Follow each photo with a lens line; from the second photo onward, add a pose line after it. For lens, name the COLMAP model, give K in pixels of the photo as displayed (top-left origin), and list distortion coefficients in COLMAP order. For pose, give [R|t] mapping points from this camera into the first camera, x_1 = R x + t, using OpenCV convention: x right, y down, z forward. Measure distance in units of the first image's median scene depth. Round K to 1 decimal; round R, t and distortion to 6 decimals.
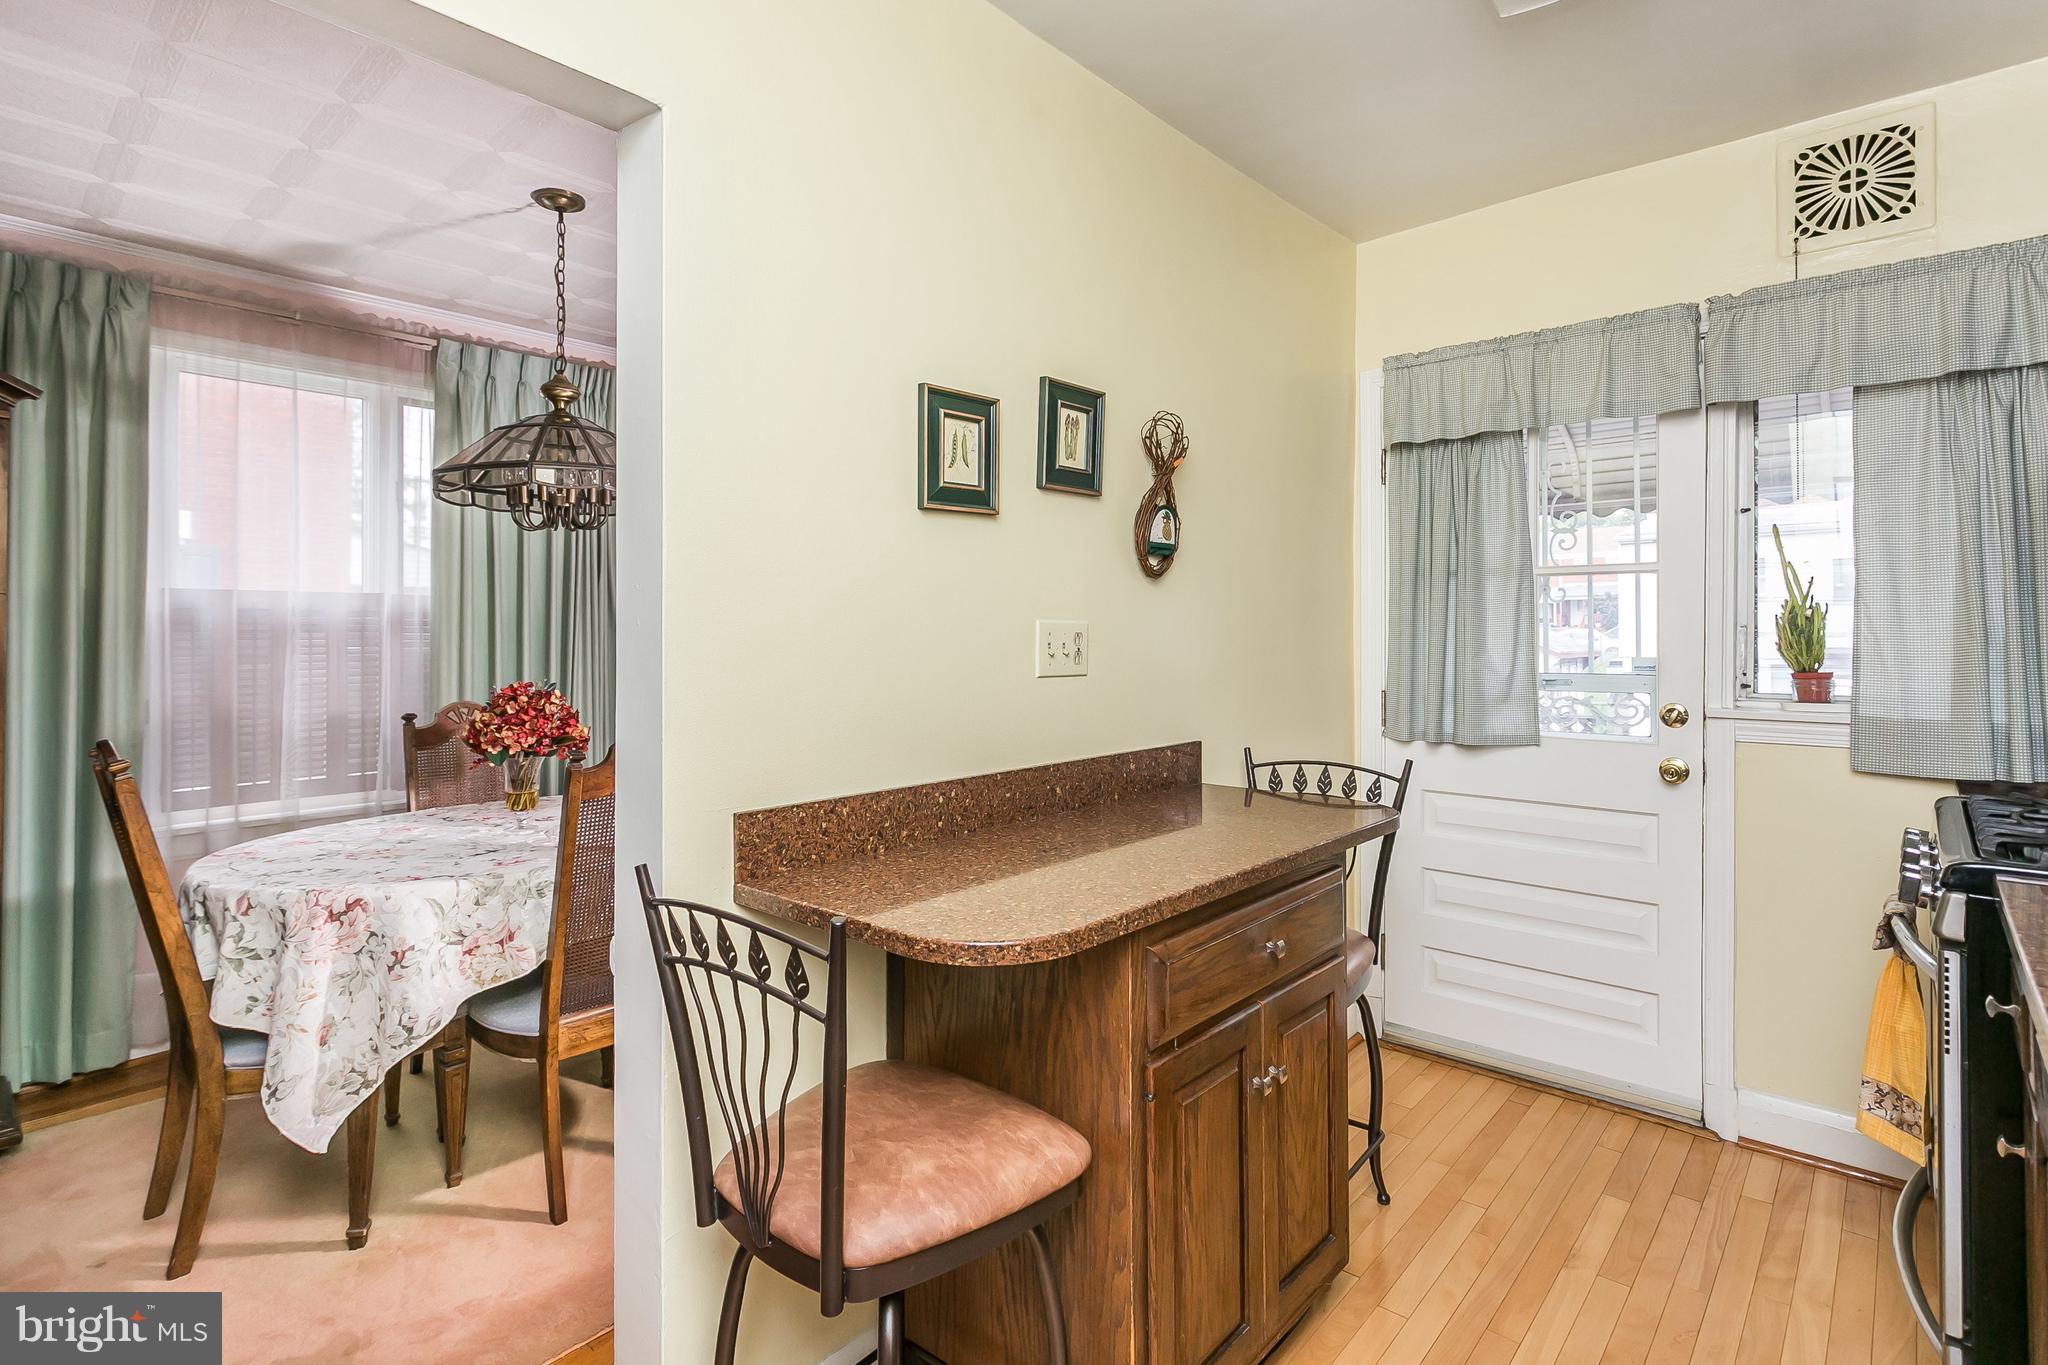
lens RADIAL K [[1012.0, 0, 1021.1], [0, 1012.0, 643.4], [0, 0, 1]] dist [-0.002987, -0.000693]
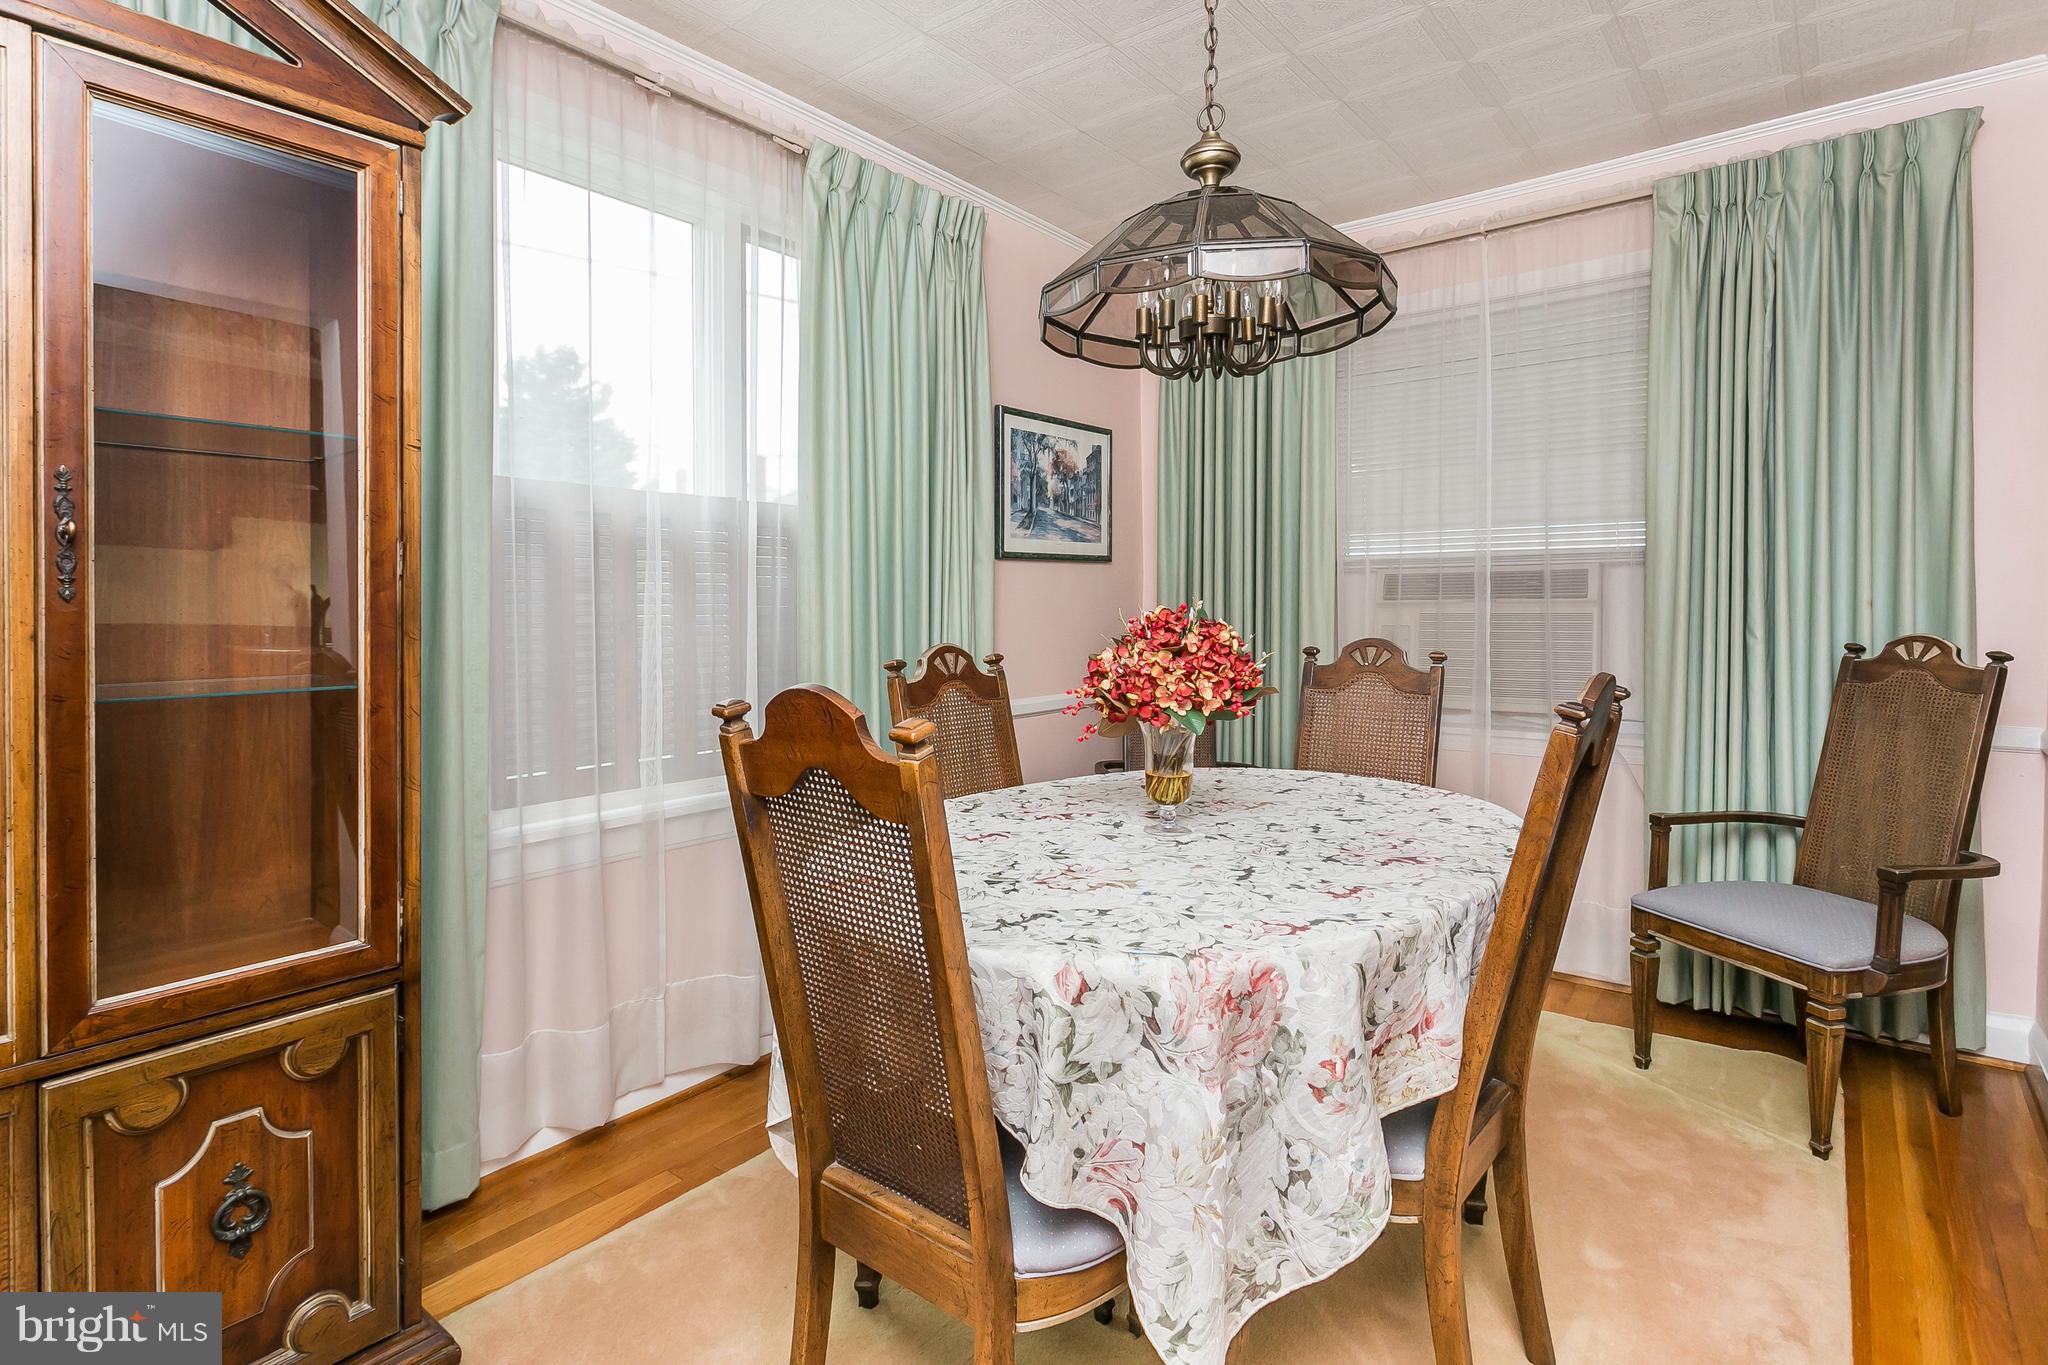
lens RADIAL K [[1030.9, 0, 1027.9], [0, 1030.9, 645.6], [0, 0, 1]] dist [0.022133, -0.000815]
pose [[0.997941, 0.001239, 0.064128, -0.779567], [-0.003101, 0.999576, 0.028942, 0.052756], [-0.064065, -0.029081, 0.997522, 0.414218]]
